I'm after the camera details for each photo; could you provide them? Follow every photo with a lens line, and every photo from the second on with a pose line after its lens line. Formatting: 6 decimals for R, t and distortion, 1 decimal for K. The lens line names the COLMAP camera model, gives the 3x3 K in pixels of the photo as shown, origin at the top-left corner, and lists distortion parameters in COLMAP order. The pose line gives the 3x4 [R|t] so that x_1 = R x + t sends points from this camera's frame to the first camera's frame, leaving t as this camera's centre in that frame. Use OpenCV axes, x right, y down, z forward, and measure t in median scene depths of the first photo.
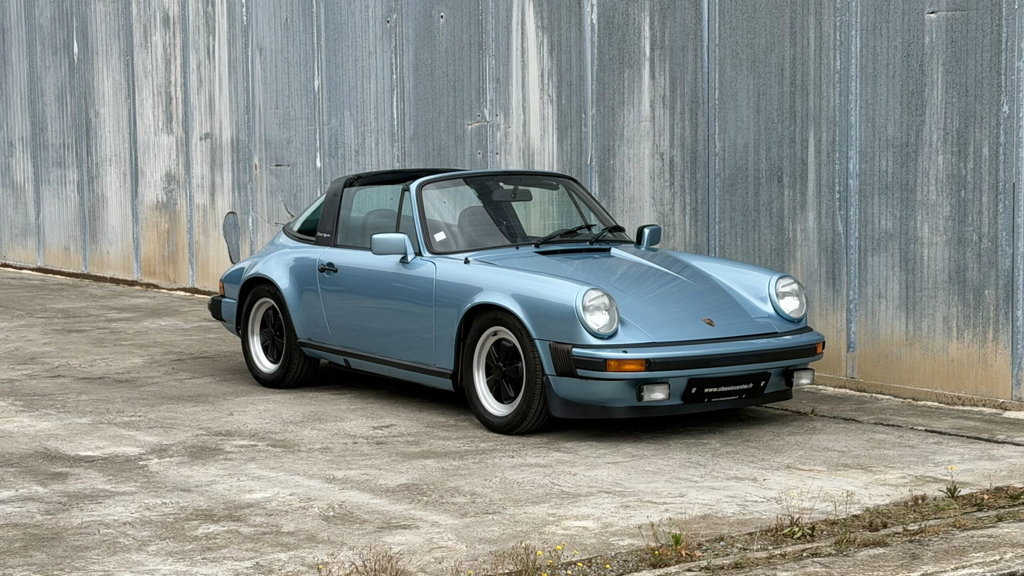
lens RADIAL K [[1932.1, 0, 512.0], [0, 1932.1, 288.0], [0, 0, 1]] dist [0.152239, 0.142805]
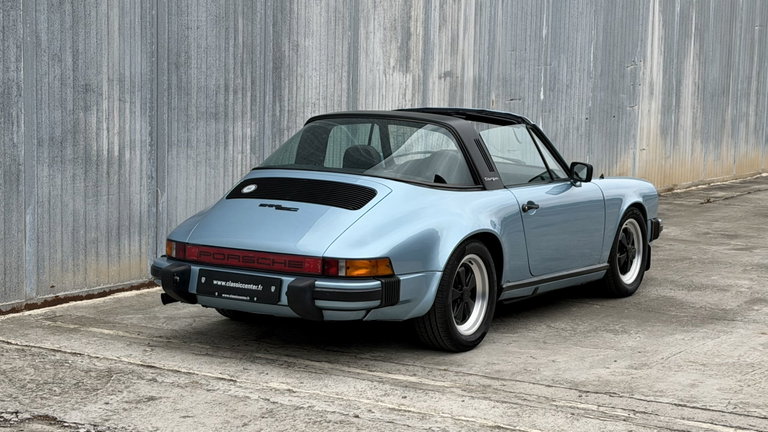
lens RADIAL K [[1499.9, 0, 384.0], [0, 1499.9, 216.0], [0, 0, 1]] dist [0.160496, 0.084056]
pose [[-0.391581, -0.101397, 0.914540, -1.184878], [0.054611, 0.989597, 0.133102, -0.152226], [-0.918522, 0.102064, -0.381970, 1.827437]]
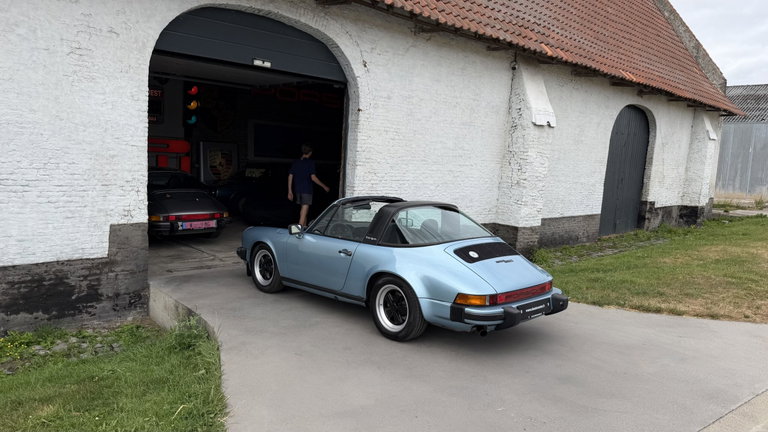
lens RADIAL K [[534.5, 0, 380.6], [0, 534.5, 215.7], [0, 0, 1]] dist [0.121394, -0.149661]
pose [[-0.988271, -0.011721, -0.152262, -0.417686], [-0.038627, 0.983814, 0.174982, -0.175741], [0.147746, 0.178811, -0.972727, 2.004547]]
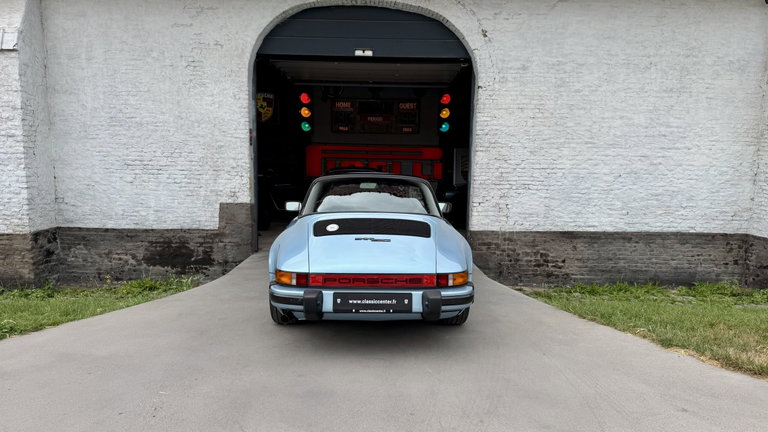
lens RADIAL K [[534.5, 0, 384.0], [0, 534.5, 216.0], [0, 0, 1]] dist [0.100144, -0.149000]
pose [[-0.840465, -0.043978, 0.540079, -0.750518], [0.035782, 0.990021, 0.136299, -0.128763], [-0.540684, 0.133879, -0.830504, 1.877902]]
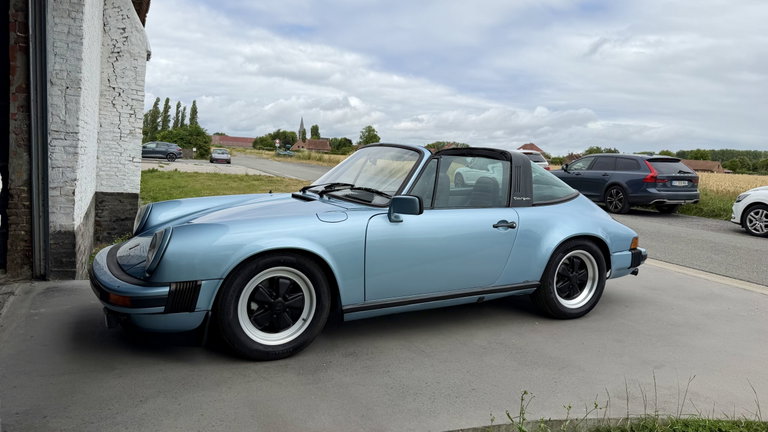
lens RADIAL K [[534.5, 0, 384.0], [0, 534.5, 216.0], [0, 0, 1]] dist [0.100144, -0.149000]
pose [[-0.144445, 0.114921, -0.982817, -0.157000], [-0.114210, 0.984659, 0.131922, -0.101351], [0.982900, 0.131303, -0.129104, 1.537774]]
